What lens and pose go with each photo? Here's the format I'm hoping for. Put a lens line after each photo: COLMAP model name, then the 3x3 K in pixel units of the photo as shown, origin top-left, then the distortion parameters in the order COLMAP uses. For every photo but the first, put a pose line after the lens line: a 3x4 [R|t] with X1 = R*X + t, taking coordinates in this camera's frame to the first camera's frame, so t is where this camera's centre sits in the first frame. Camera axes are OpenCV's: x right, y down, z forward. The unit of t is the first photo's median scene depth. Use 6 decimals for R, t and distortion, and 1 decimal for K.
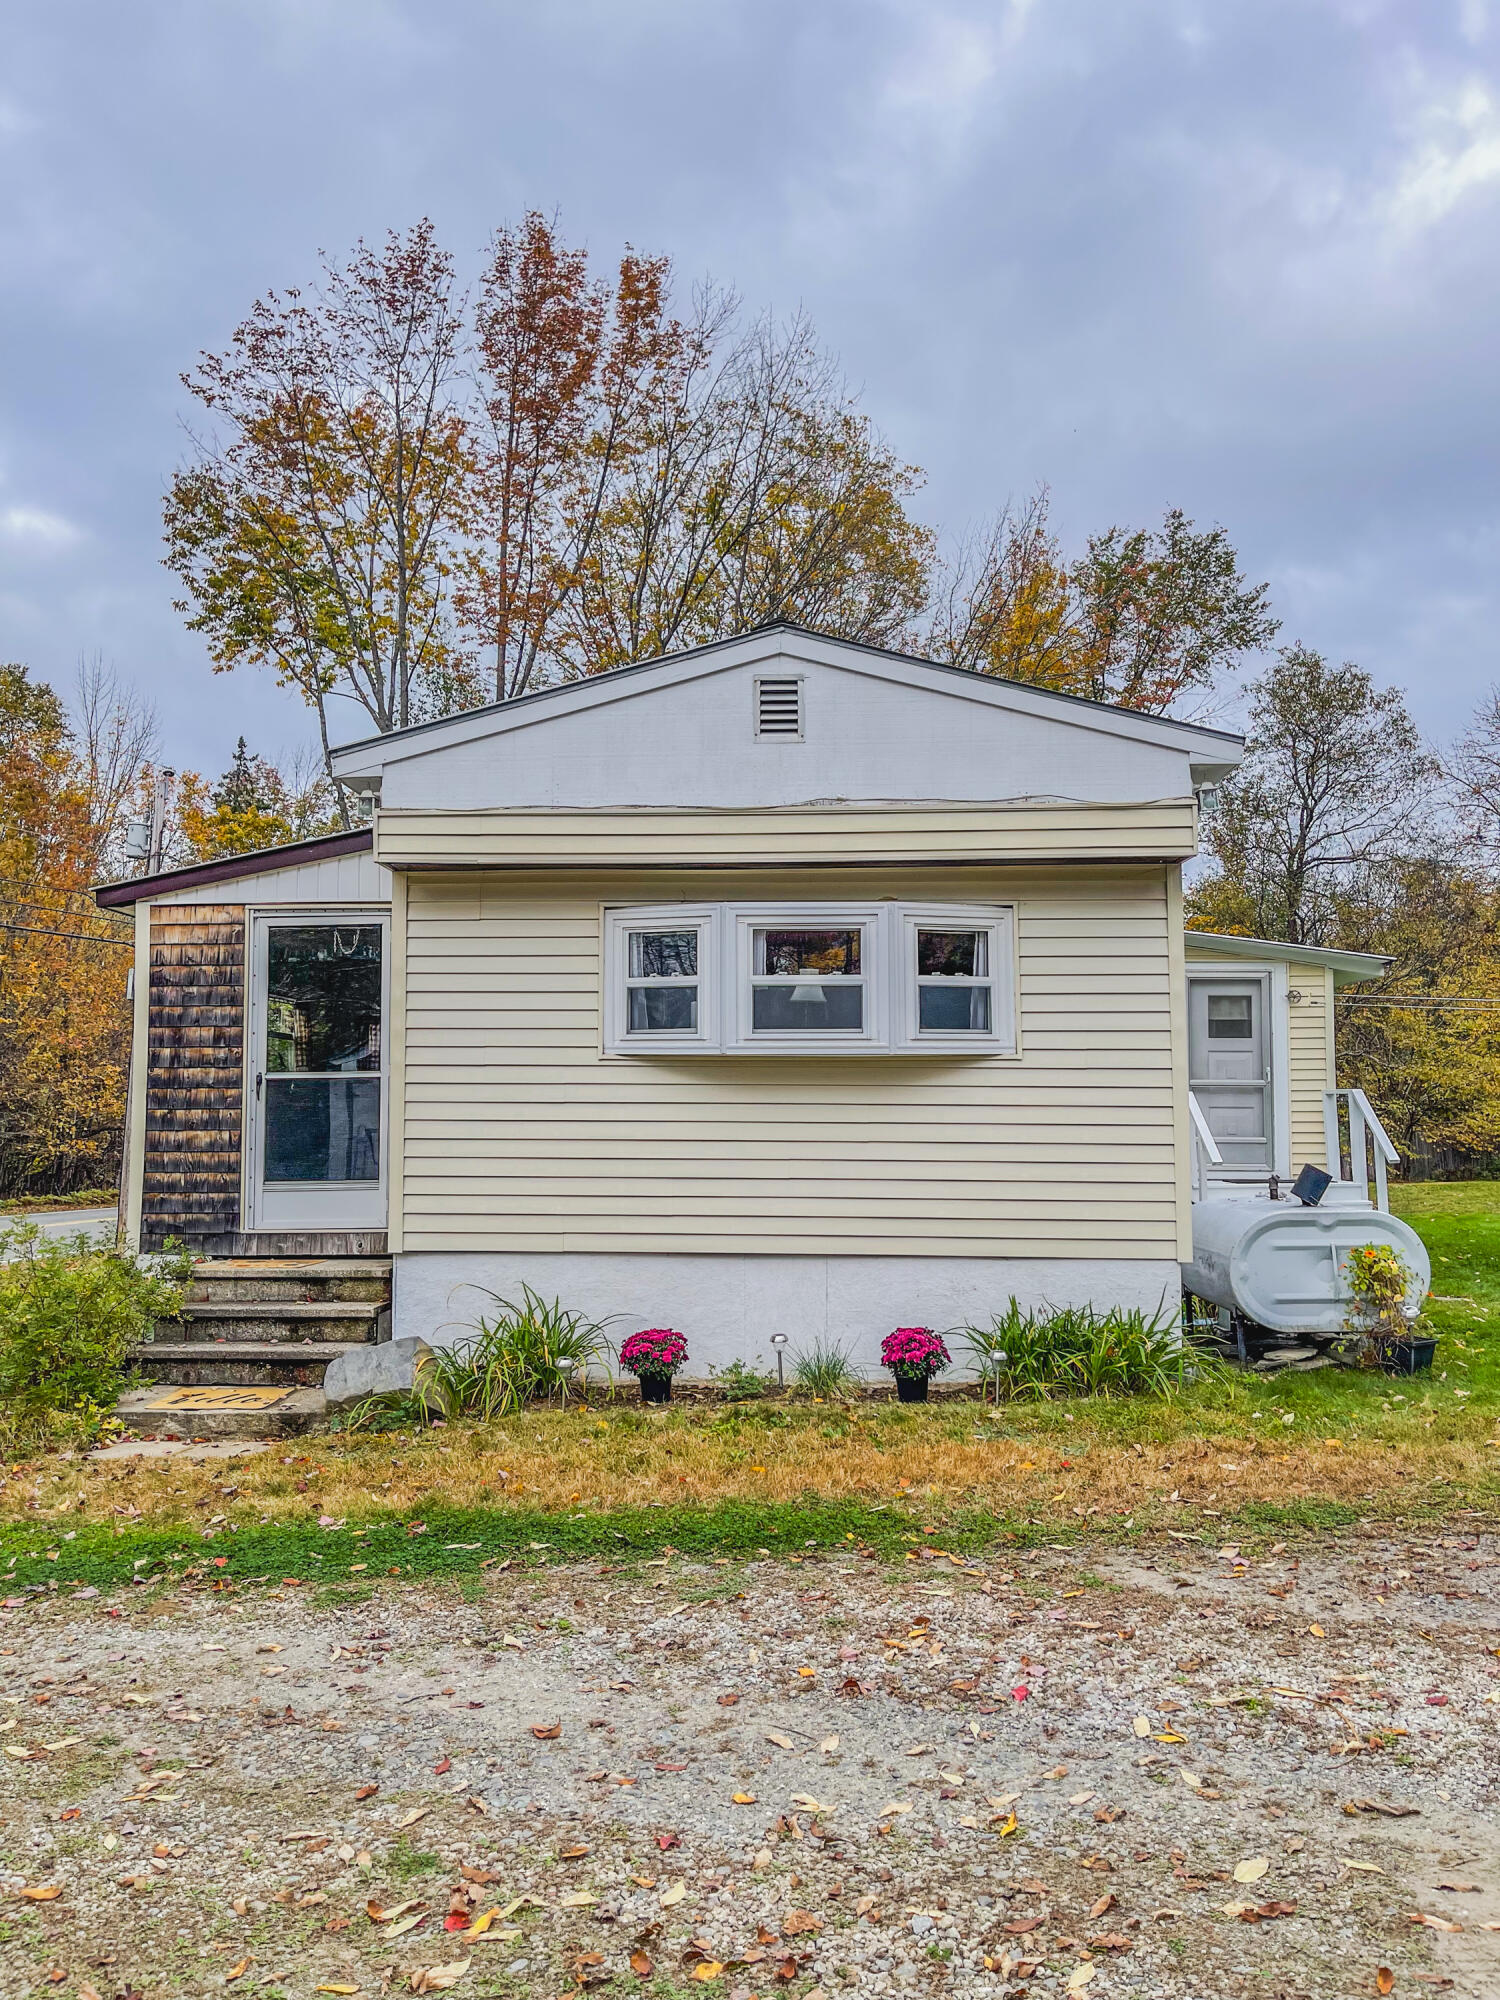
lens RADIAL K [[1524.6, 0, 750.0], [0, 1524.6, 1000.0], [0, 0, 1]] dist [0.028722, -0.000187]
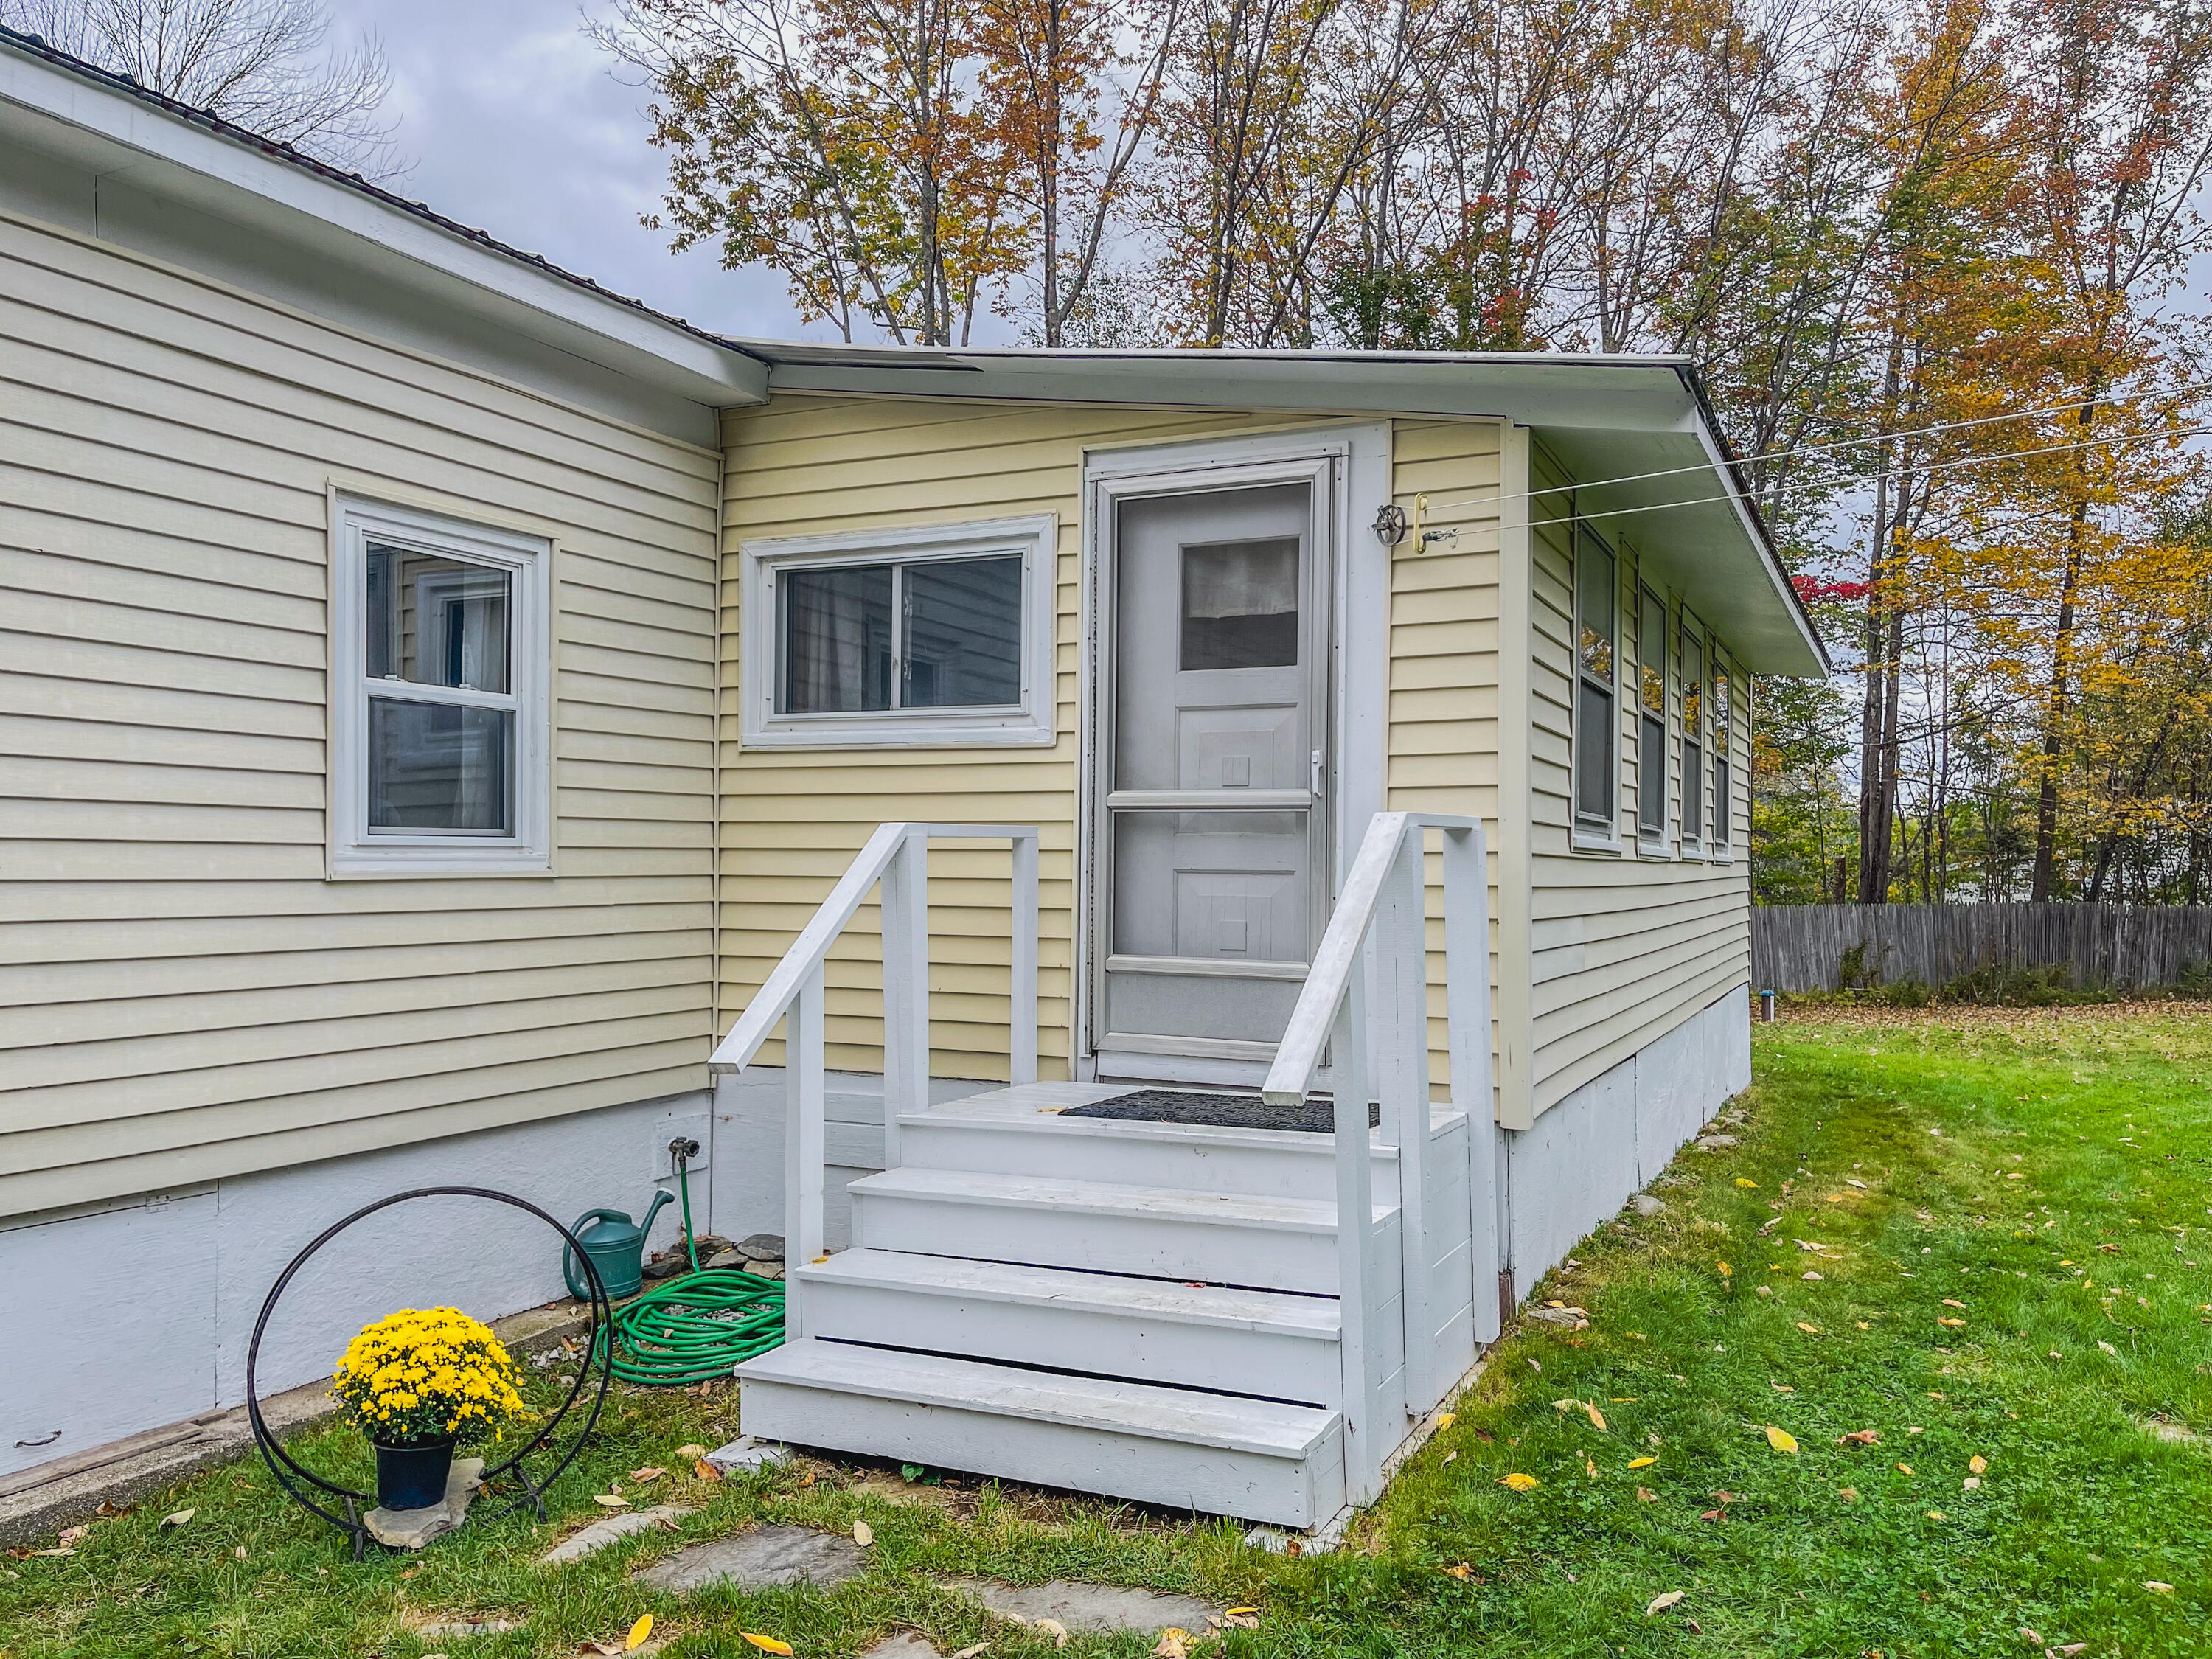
lens RADIAL K [[1744.2, 0, 1106.0], [0, 1744.2, 829.5], [0, 0, 1]] dist [0.009647, 0.002756]
pose [[0.925048, -0.006498, -0.379795, 0.608317], [0.025025, 0.998724, 0.043864, 0.060575], [0.379025, -0.050081, 0.924030, 0.879170]]
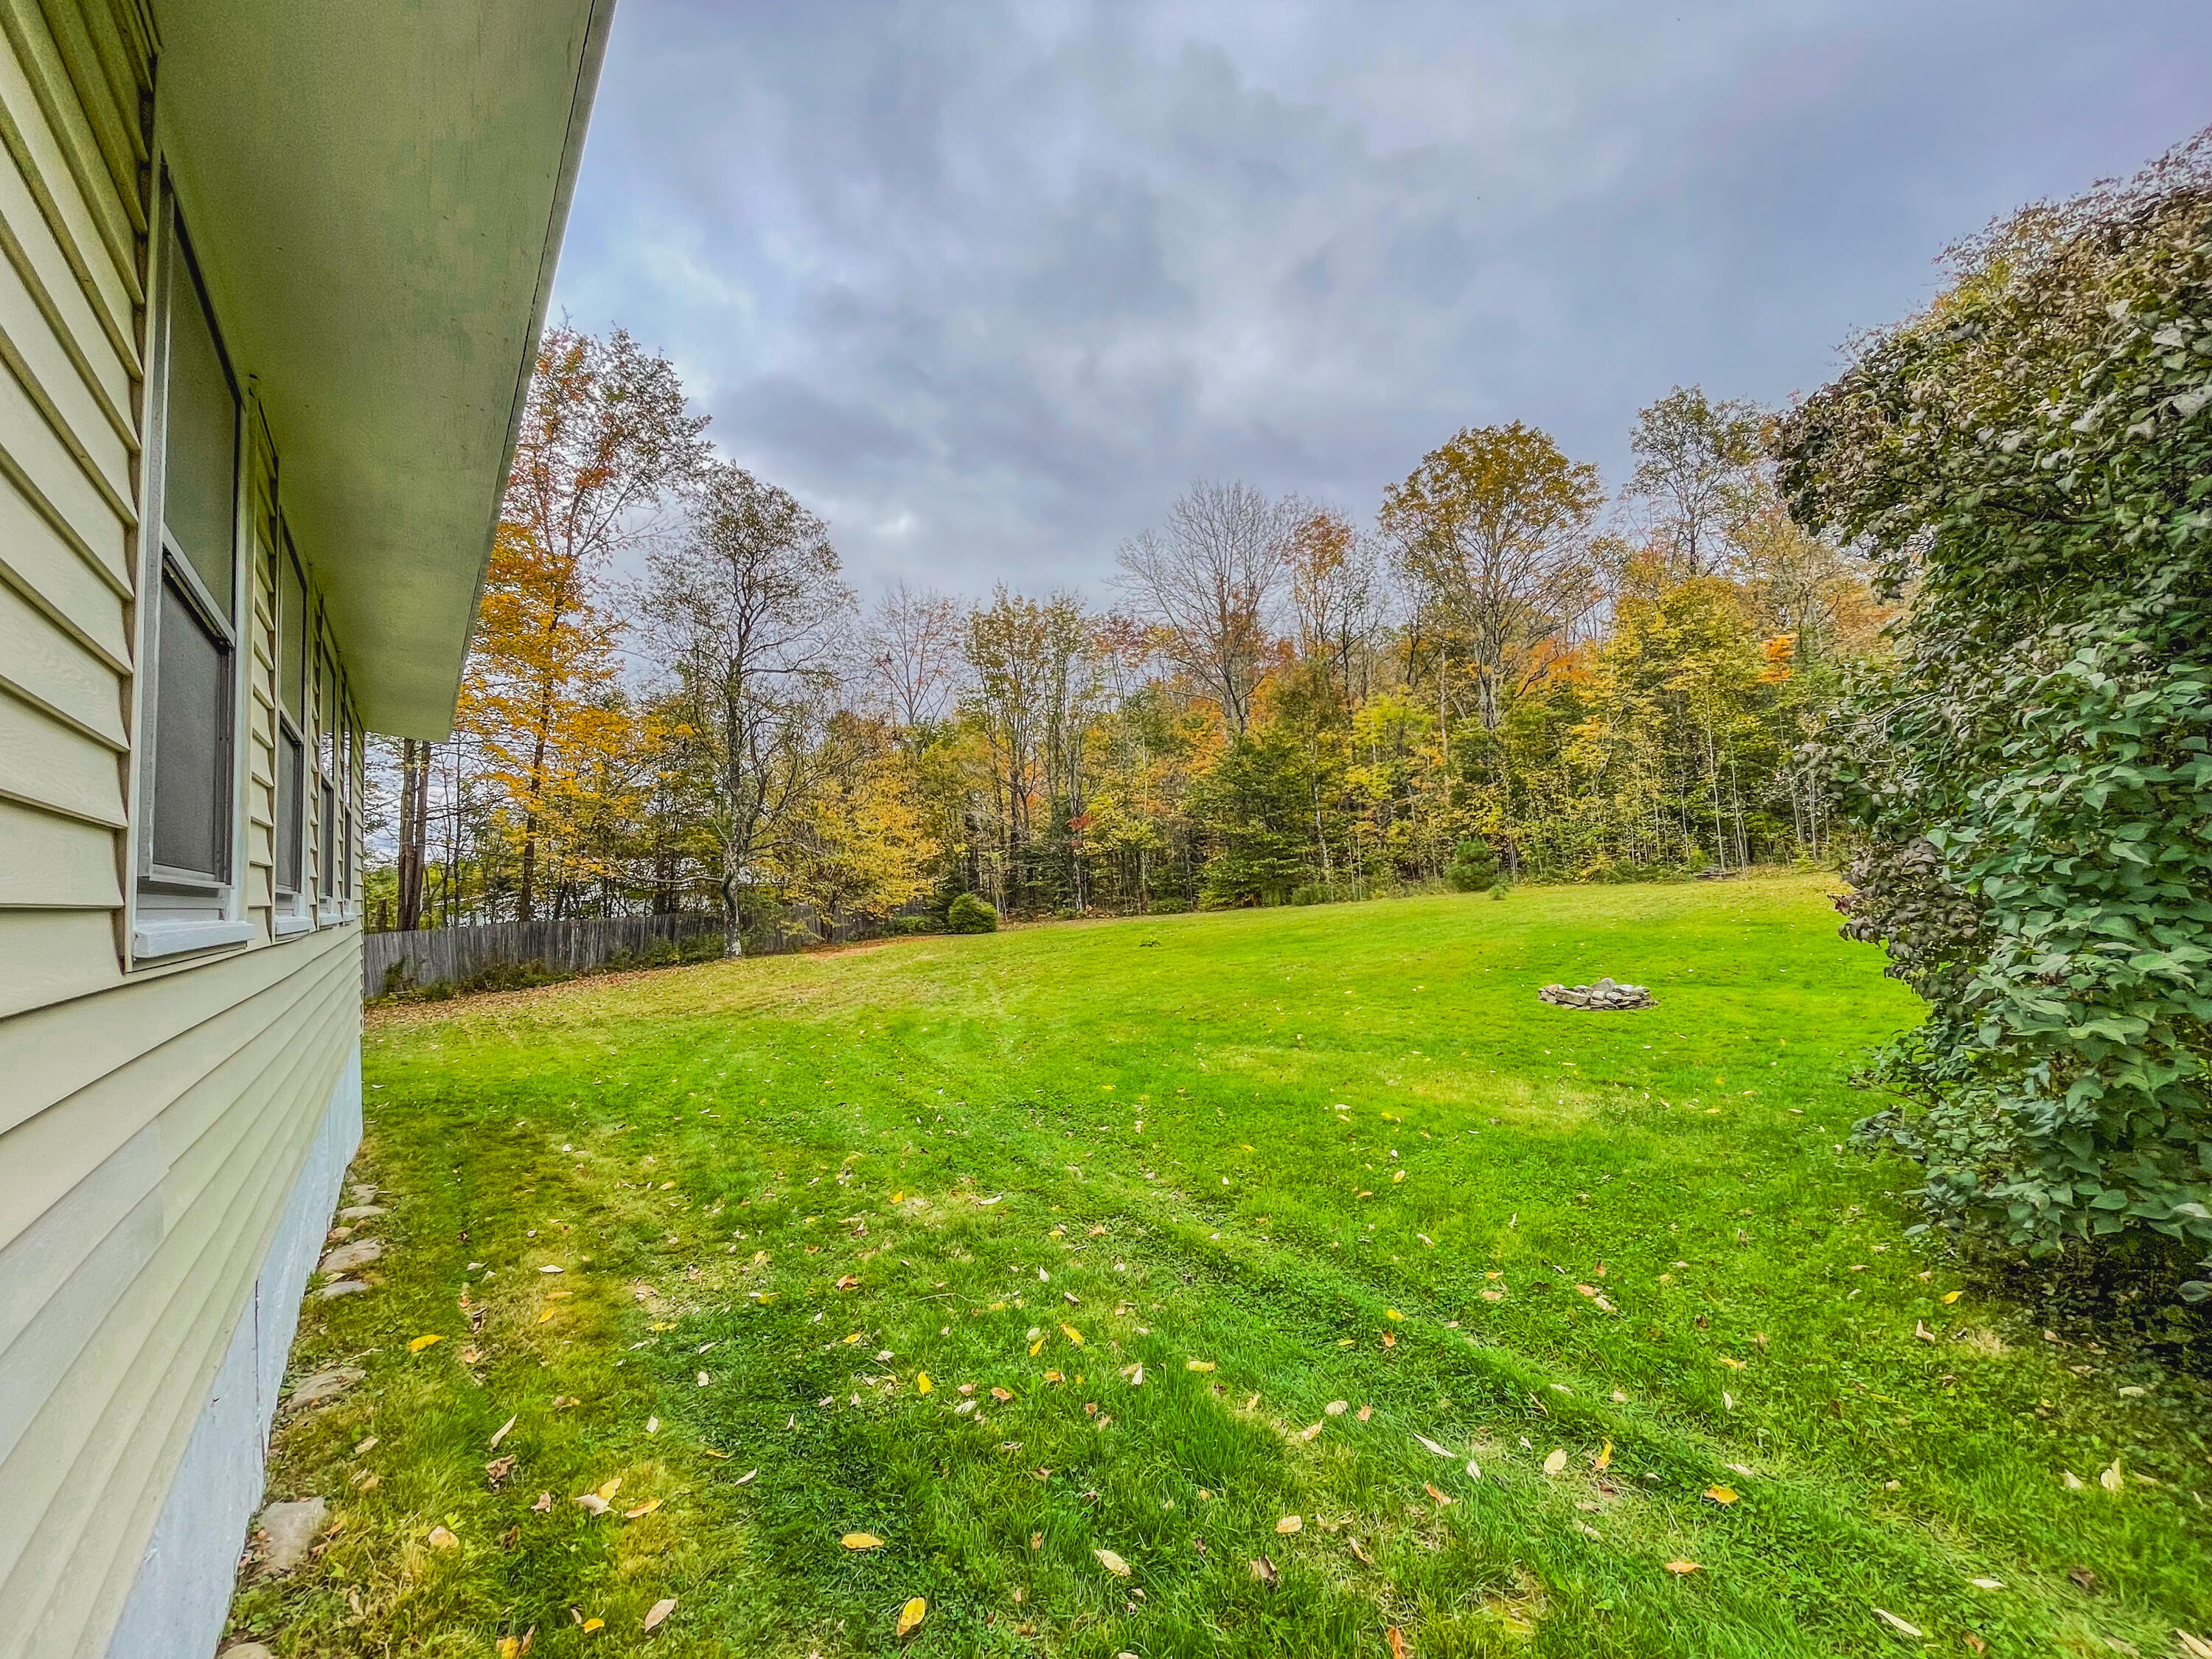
lens RADIAL K [[919.8, 0, 1106.0], [0, 919.8, 829.5], [0, 0, 1]] dist [0.001604, 0.000169]
pose [[0.768131, 0.000948, 0.640293, 0.554078], [-0.006468, 0.999959, 0.006279, 0.077035], [-0.640261, -0.008964, 0.768105, 1.286079]]
